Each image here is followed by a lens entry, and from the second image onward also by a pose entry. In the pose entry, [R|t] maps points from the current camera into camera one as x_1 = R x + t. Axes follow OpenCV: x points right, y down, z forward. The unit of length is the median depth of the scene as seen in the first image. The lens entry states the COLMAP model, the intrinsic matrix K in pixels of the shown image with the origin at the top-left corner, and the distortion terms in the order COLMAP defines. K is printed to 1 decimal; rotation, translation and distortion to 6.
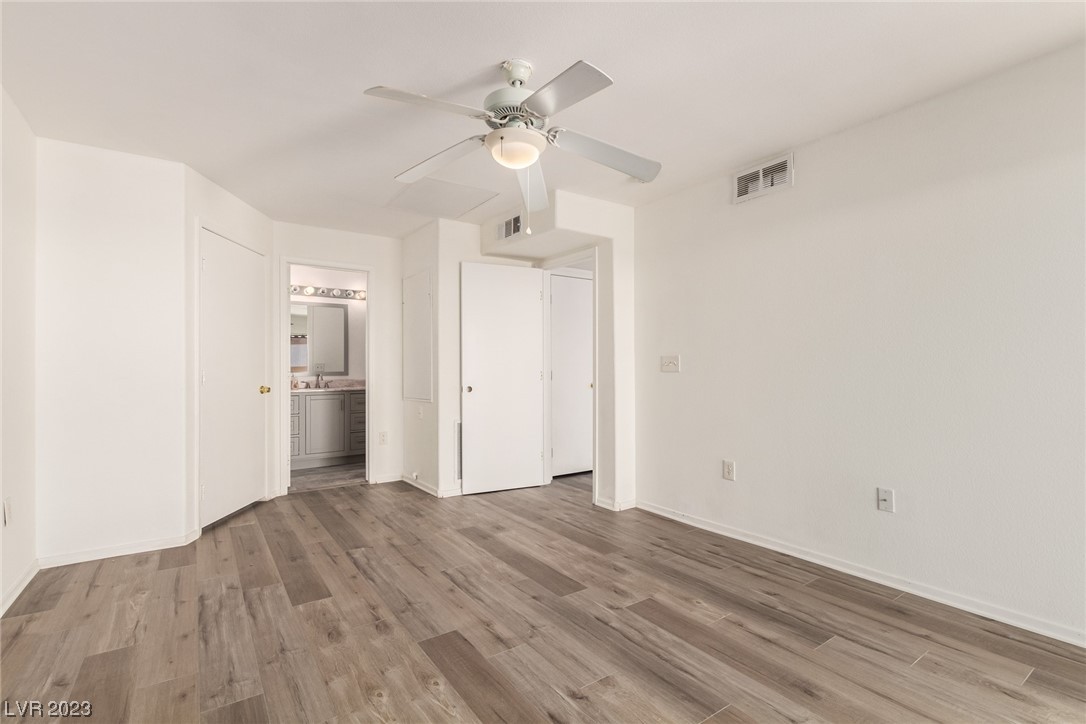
lens RADIAL K [[499.5, 0, 544.5], [0, 499.5, 366.2], [0, 0, 1]] dist [0.001667, -0.000476]
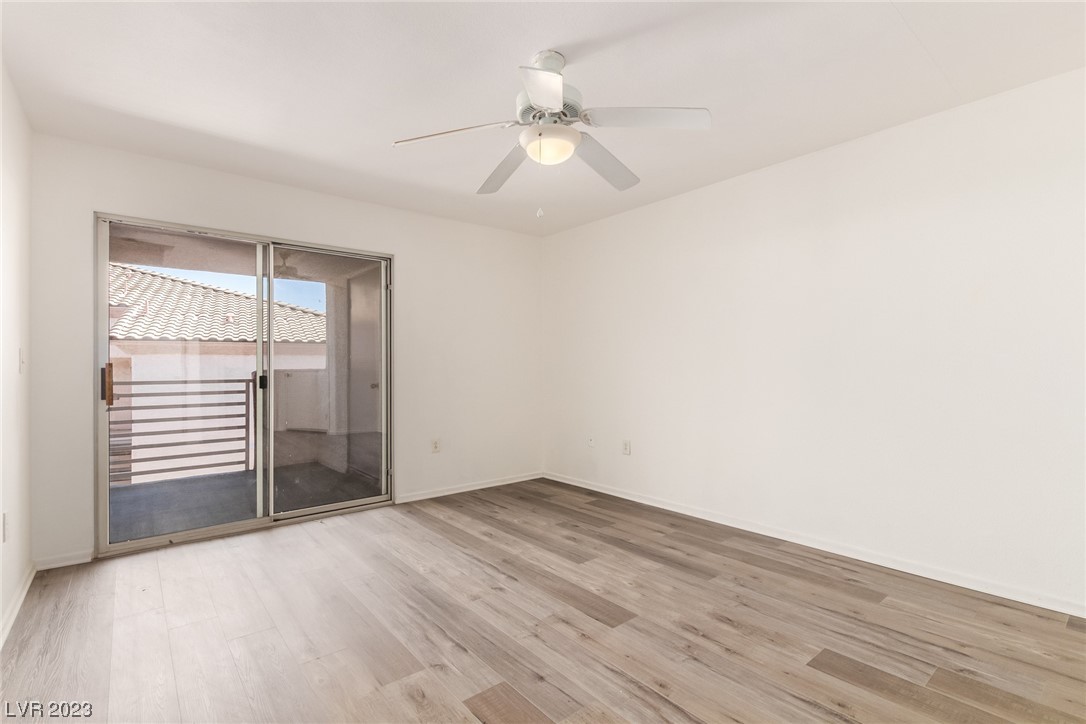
lens RADIAL K [[499.5, 0, 544.5], [0, 499.5, 366.2], [0, 0, 1]] dist [0.001667, -0.000476]
pose [[-0.996679, 0.006786, -0.081150, 0.035299], [0.007324, 0.999953, -0.006334, 0.009420], [0.081103, -0.006908, -0.996682, 1.955260]]
